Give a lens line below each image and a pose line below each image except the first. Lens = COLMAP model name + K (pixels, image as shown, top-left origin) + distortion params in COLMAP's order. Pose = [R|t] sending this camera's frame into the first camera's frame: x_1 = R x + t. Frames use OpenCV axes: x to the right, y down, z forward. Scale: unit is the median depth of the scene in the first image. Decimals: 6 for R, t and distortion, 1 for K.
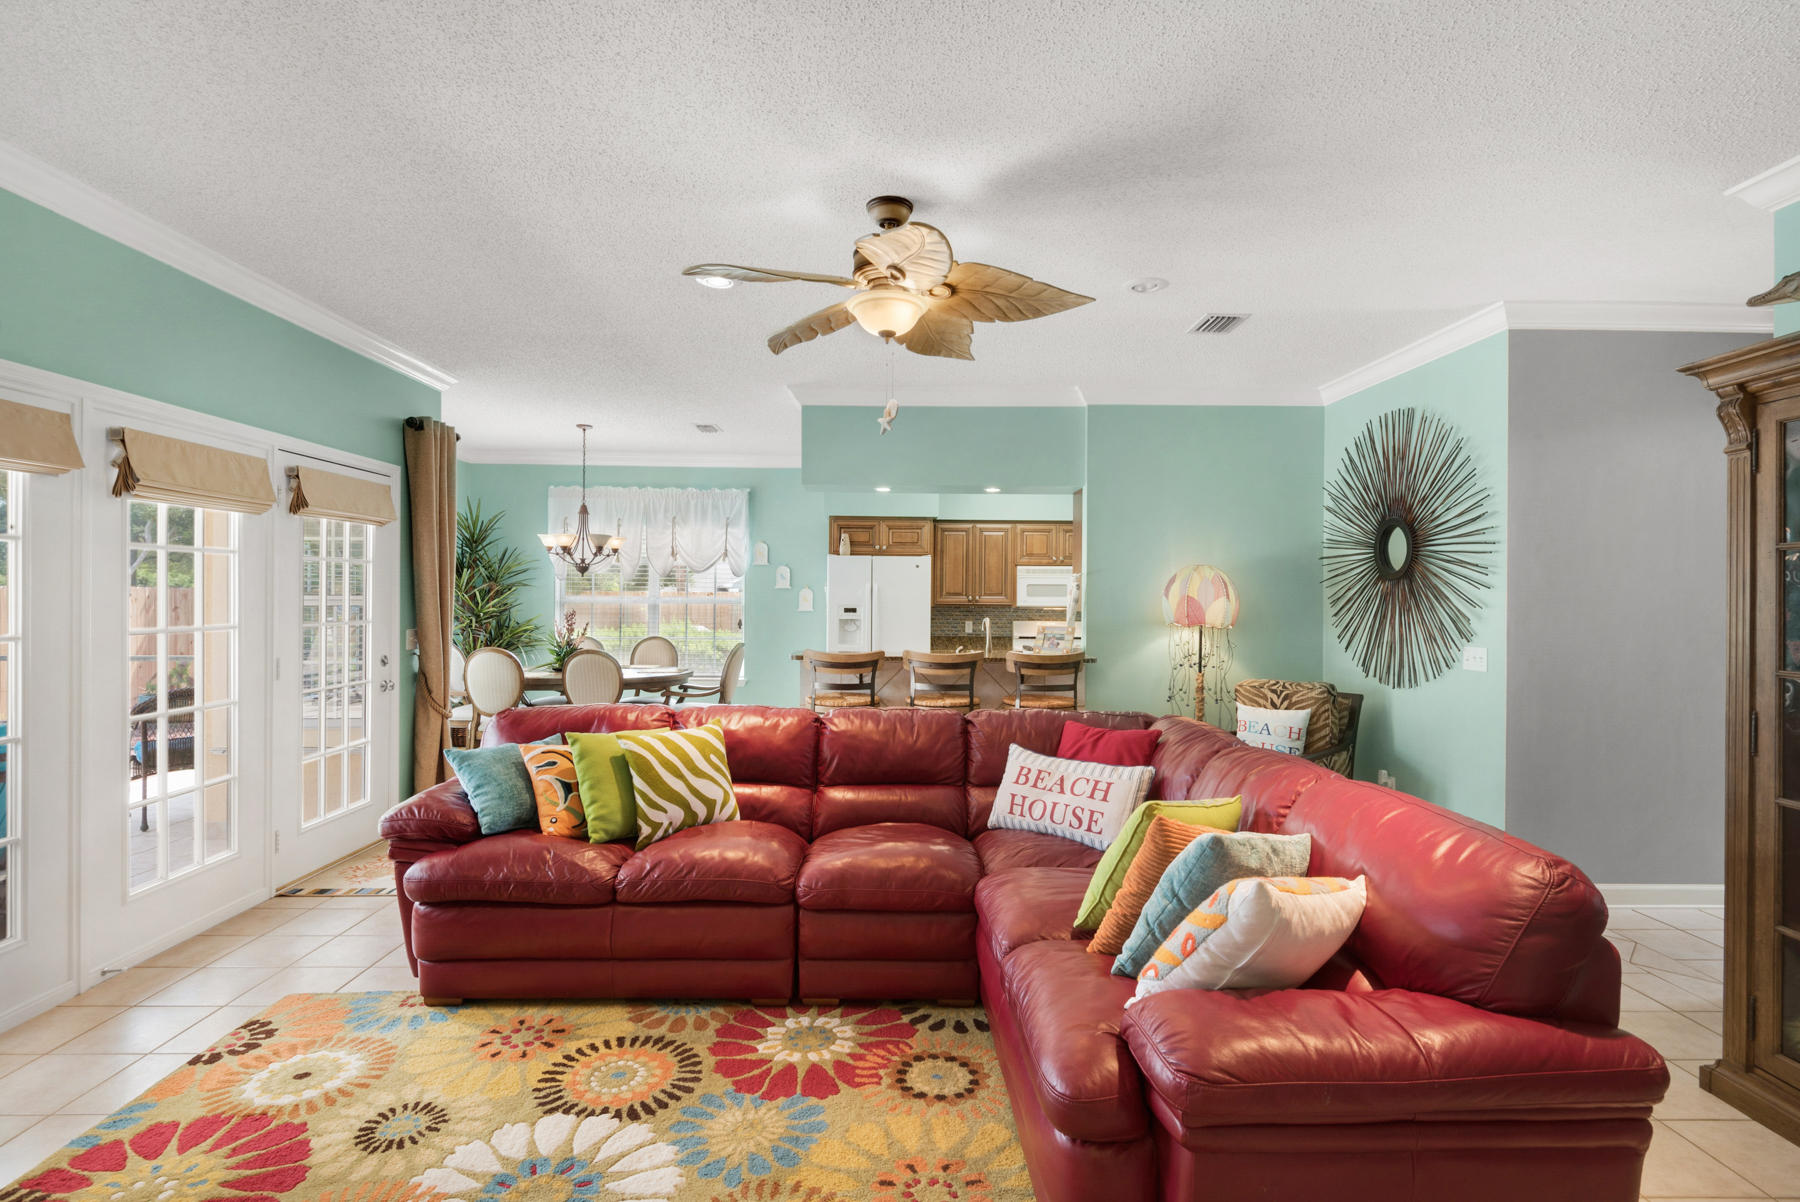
lens RADIAL K [[860.5, 0, 900.0], [0, 860.5, 601.0], [0, 0, 1]] dist [0.002214, 0.000090]
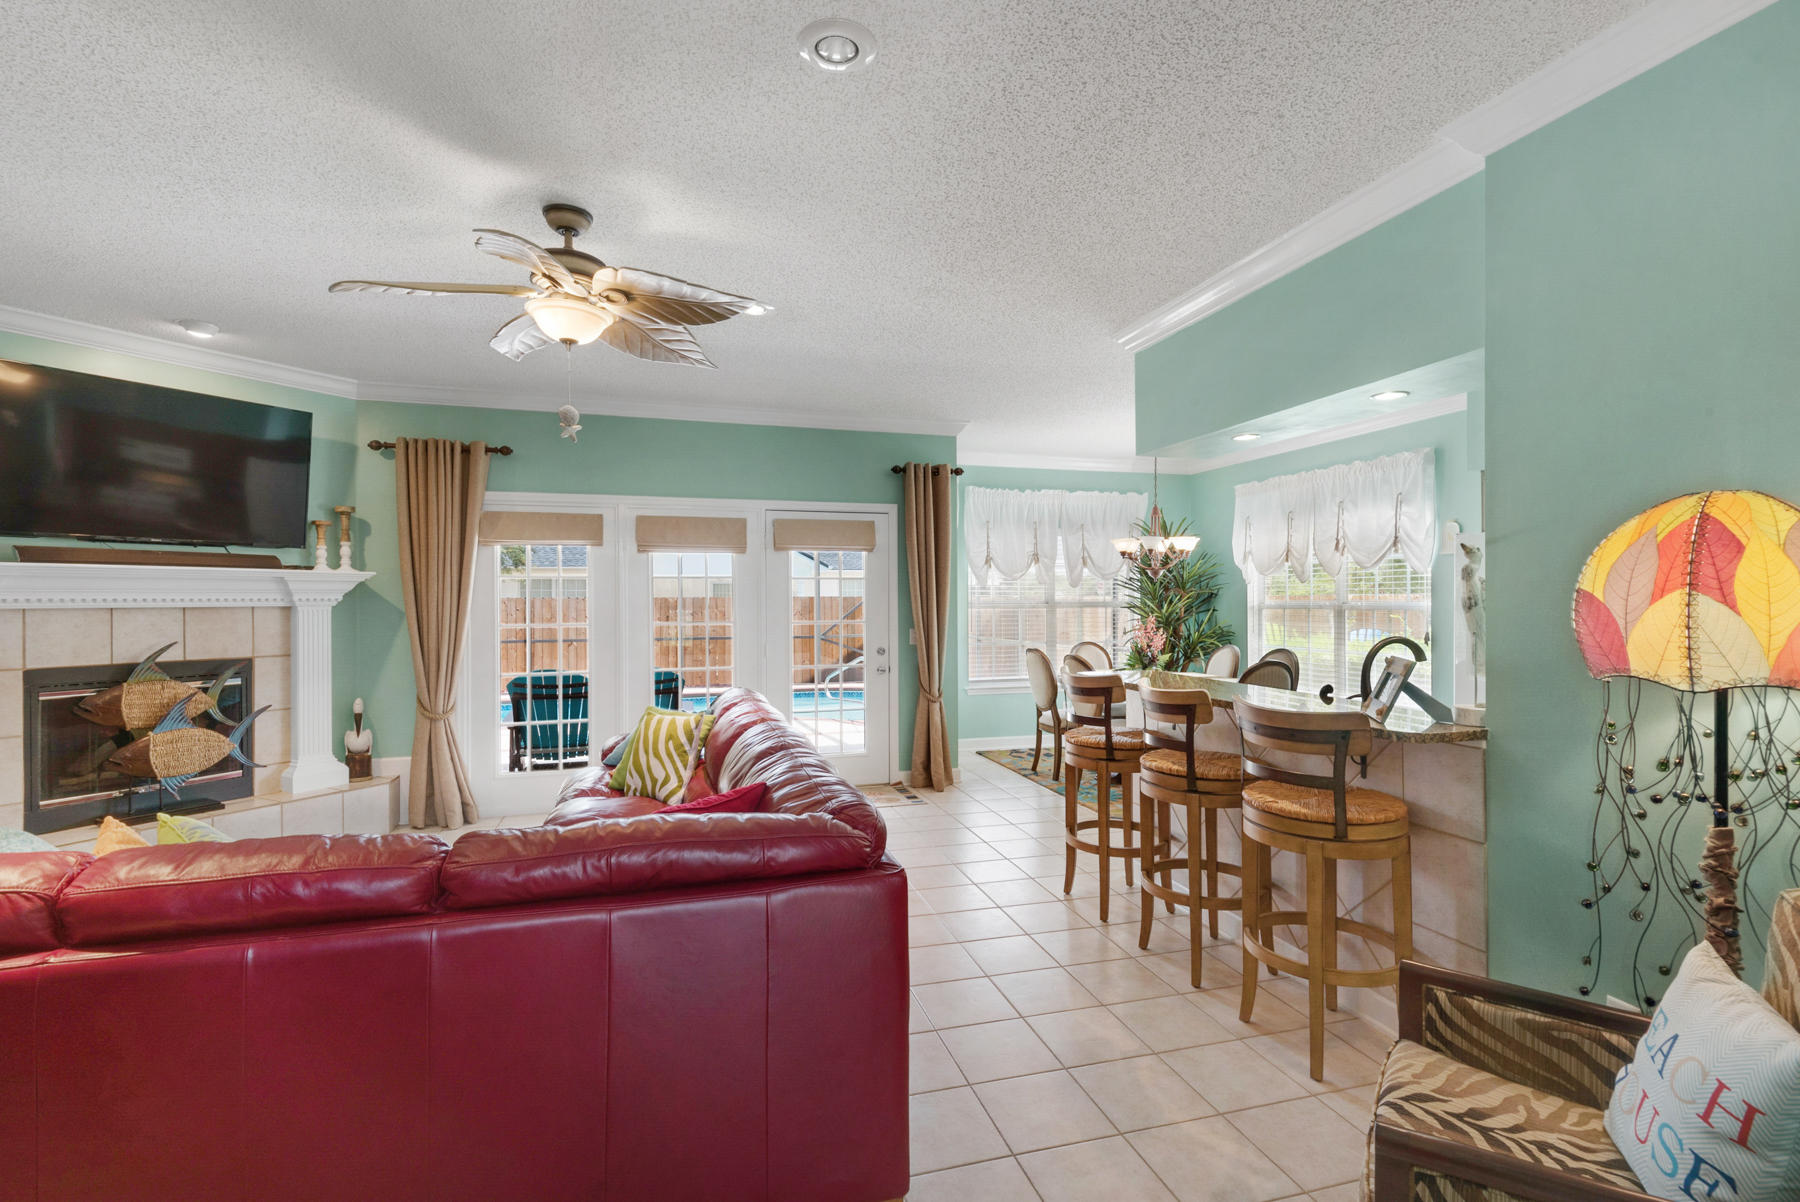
lens RADIAL K [[802.5, 0, 885.4], [0, 802.5, 602.3], [0, 0, 1]] dist [-0.000229, -0.000198]
pose [[0.228416, -0.006296, -0.973543, 0.908549], [0.000135, 0.999979, -0.006435, 0.001887], [0.973564, 0.001339, 0.228412, 1.048987]]
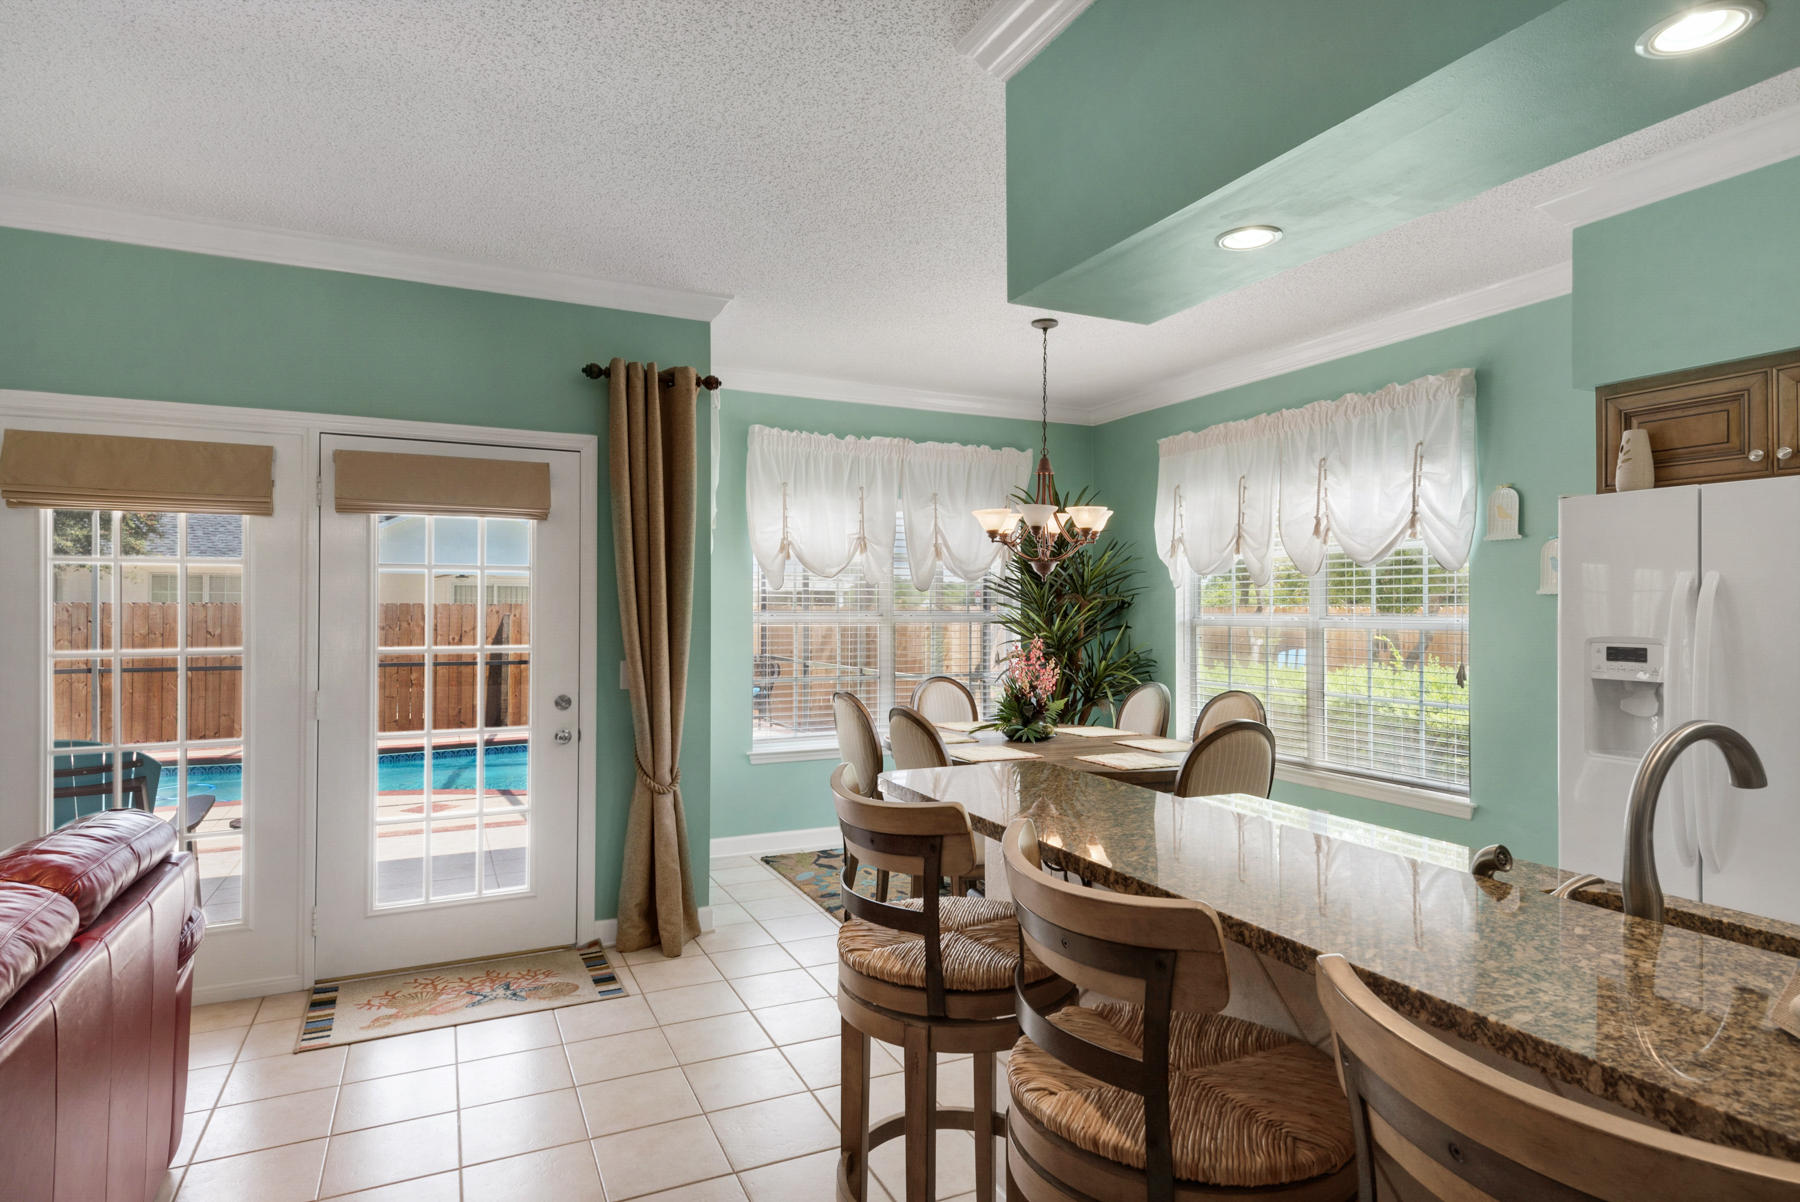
lens RADIAL K [[975.4, 0, 900.0], [0, 975.4, 601.0], [0, 0, 1]] dist [0.005930, 0.000606]
pose [[0.400684, -0.015723, -0.916081, 0.408710], [-0.004083, 0.999812, -0.018946, -0.003319], [0.916207, 0.011332, 0.400545, 1.353407]]
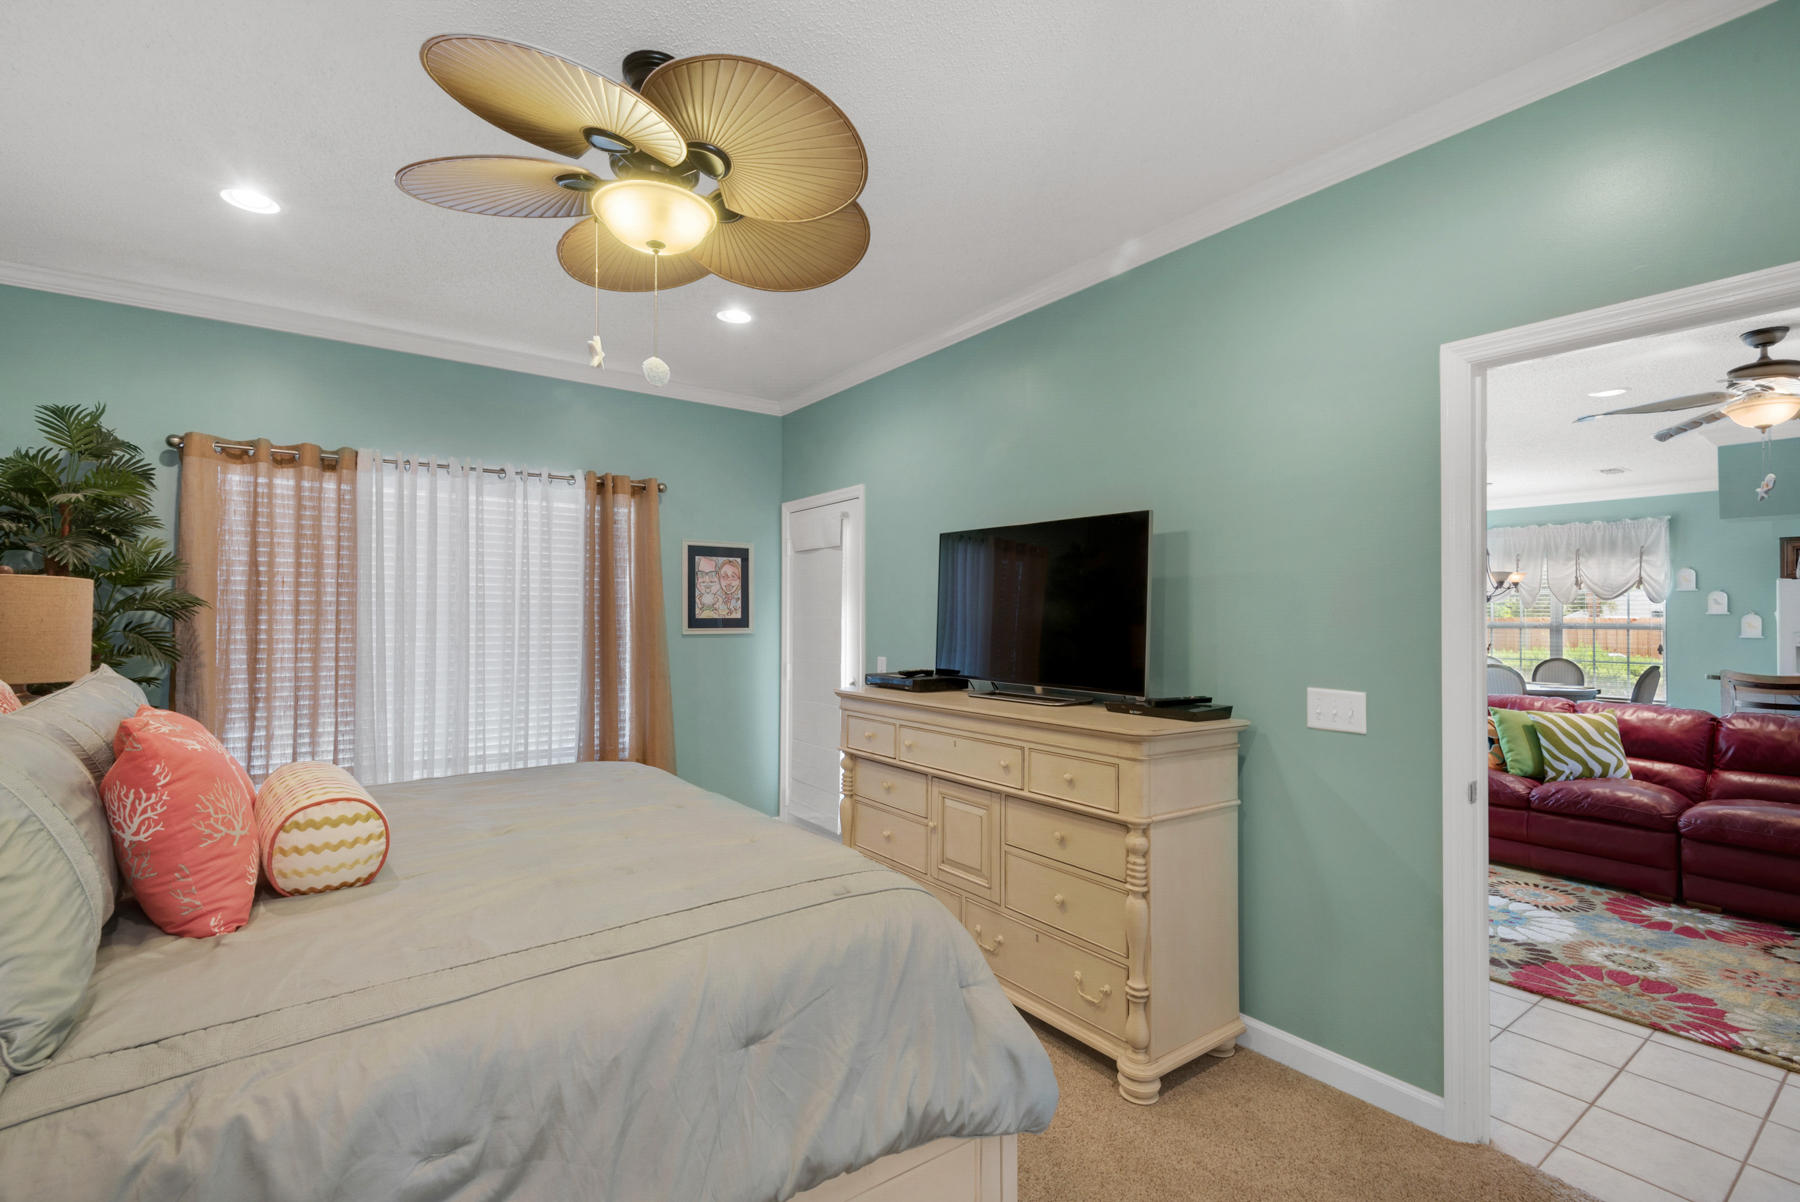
lens RADIAL K [[833.3, 0, 899.3], [0, 833.3, 592.5], [0, 0, 1]] dist [0.000512, 0.000581]
pose [[0.583447, -0.028573, -0.811649, 0.233062], [-0.005019, 0.999235, -0.038784, 0.005076], [0.812136, 0.026702, 0.582857, -0.787561]]
